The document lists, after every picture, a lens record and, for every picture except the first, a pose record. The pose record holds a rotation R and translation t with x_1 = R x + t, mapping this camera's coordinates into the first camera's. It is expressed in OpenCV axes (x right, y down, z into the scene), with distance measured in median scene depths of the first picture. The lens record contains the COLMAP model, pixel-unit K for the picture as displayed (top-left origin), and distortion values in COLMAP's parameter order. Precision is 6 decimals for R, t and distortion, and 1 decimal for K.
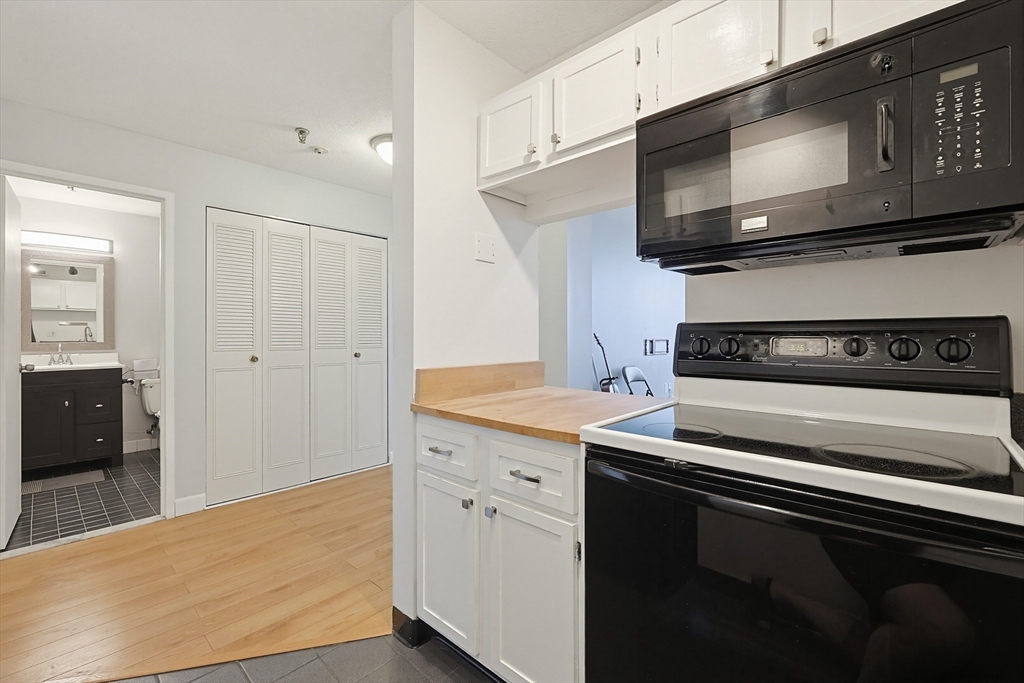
lens RADIAL K [[432.8, 0, 516.9], [0, 432.8, 328.8], [0, 0, 1]] dist [-0.005616, -0.000807]
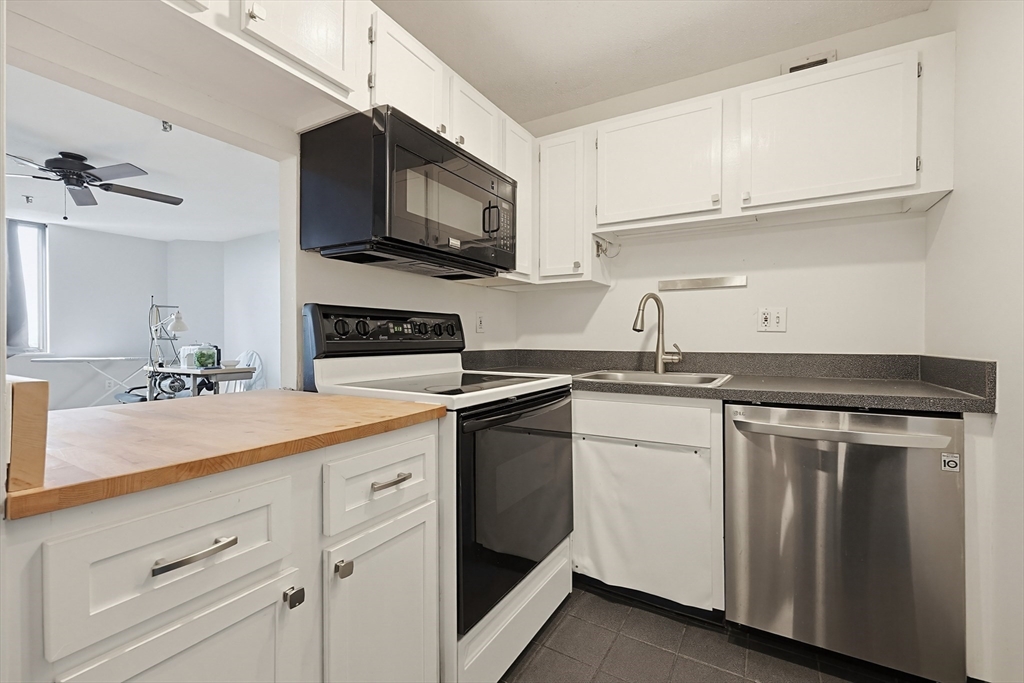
lens RADIAL K [[430.1, 0, 508.8], [0, 430.1, 342.1], [0, 0, 1]] dist [-0.003388, -0.000084]
pose [[-0.196370, -0.005667, 0.980514, -0.859326], [-0.010897, 0.999934, 0.003597, 0.083163], [-0.980469, -0.009979, -0.196418, 1.008421]]
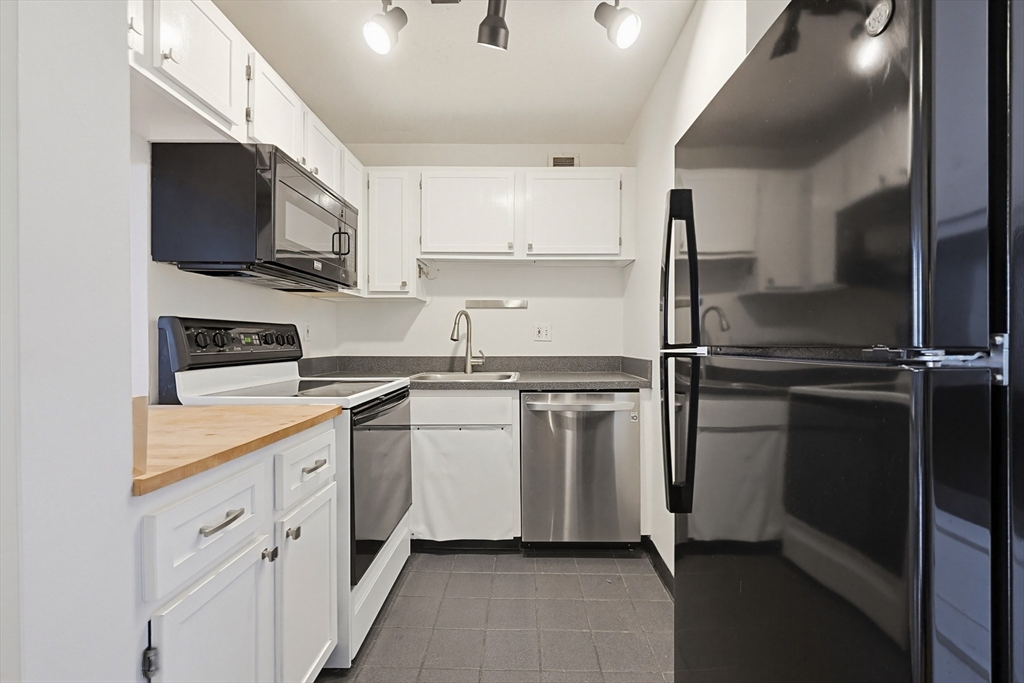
lens RADIAL K [[438.7, 0, 512.8], [0, 438.7, 344.5], [0, 0, 1]] dist [-0.002534, -0.000288]
pose [[-0.664332, -0.006131, 0.747412, -1.136044], [-0.008076, 0.999967, 0.001025, 0.053748], [-0.747394, -0.005355, -0.664360, 1.432225]]
